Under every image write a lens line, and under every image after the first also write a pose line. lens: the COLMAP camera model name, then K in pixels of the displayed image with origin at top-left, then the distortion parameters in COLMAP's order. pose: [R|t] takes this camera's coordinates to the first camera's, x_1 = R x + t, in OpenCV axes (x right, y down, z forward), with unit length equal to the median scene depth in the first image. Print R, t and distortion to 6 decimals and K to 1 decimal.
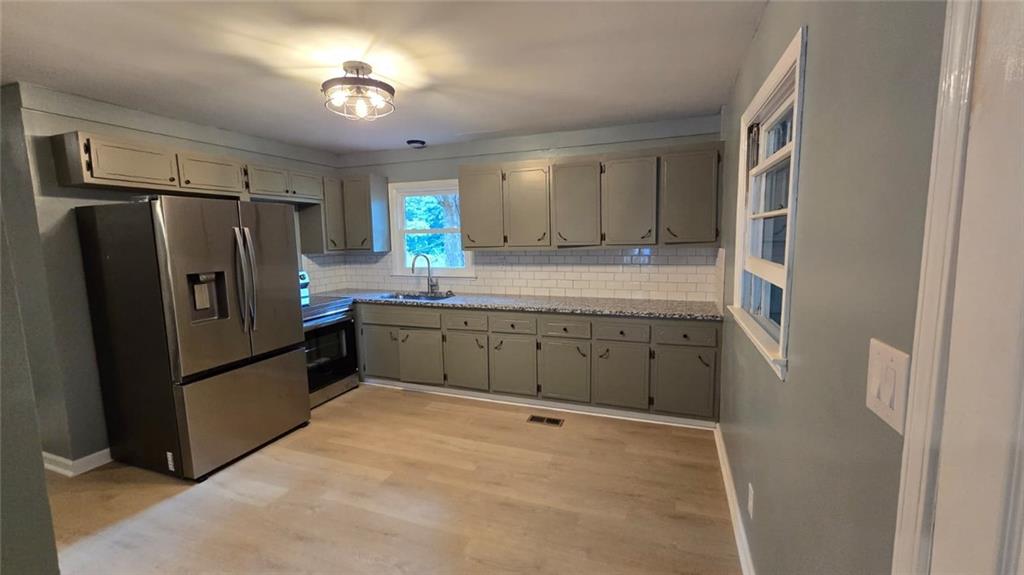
lens RADIAL K [[421.5, 0, 514.6], [0, 421.5, 284.3], [0, 0, 1]] dist [-0.000326, 0.000042]
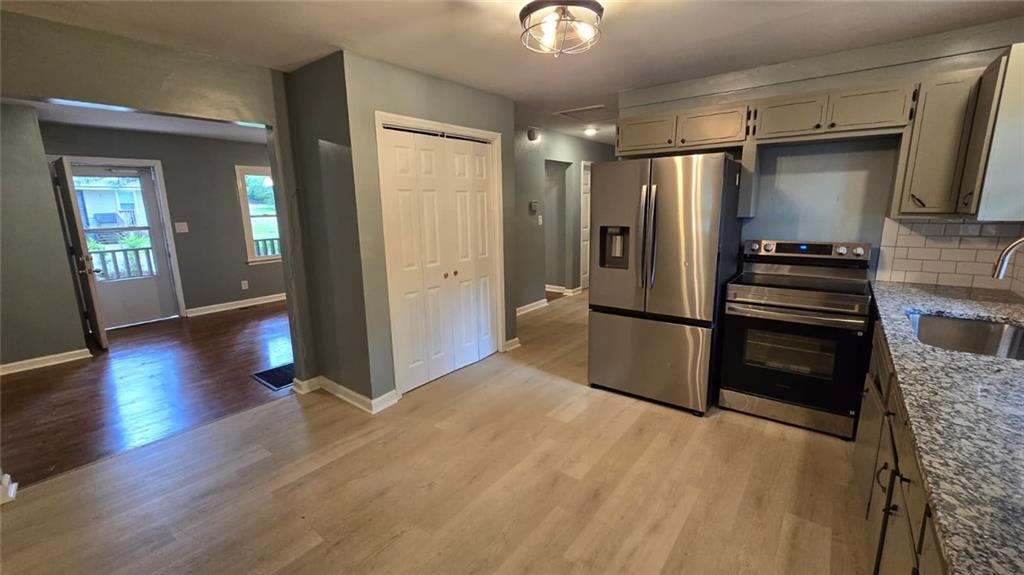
lens RADIAL K [[421.5, 0, 514.6], [0, 421.5, 284.3], [0, 0, 1]] dist [-0.000326, 0.000042]
pose [[-0.294165, 0.204725, -0.933571, 0.442857], [-0.087504, 0.966918, 0.239610, -0.119843], [0.951741, 0.152176, -0.266519, 1.005725]]
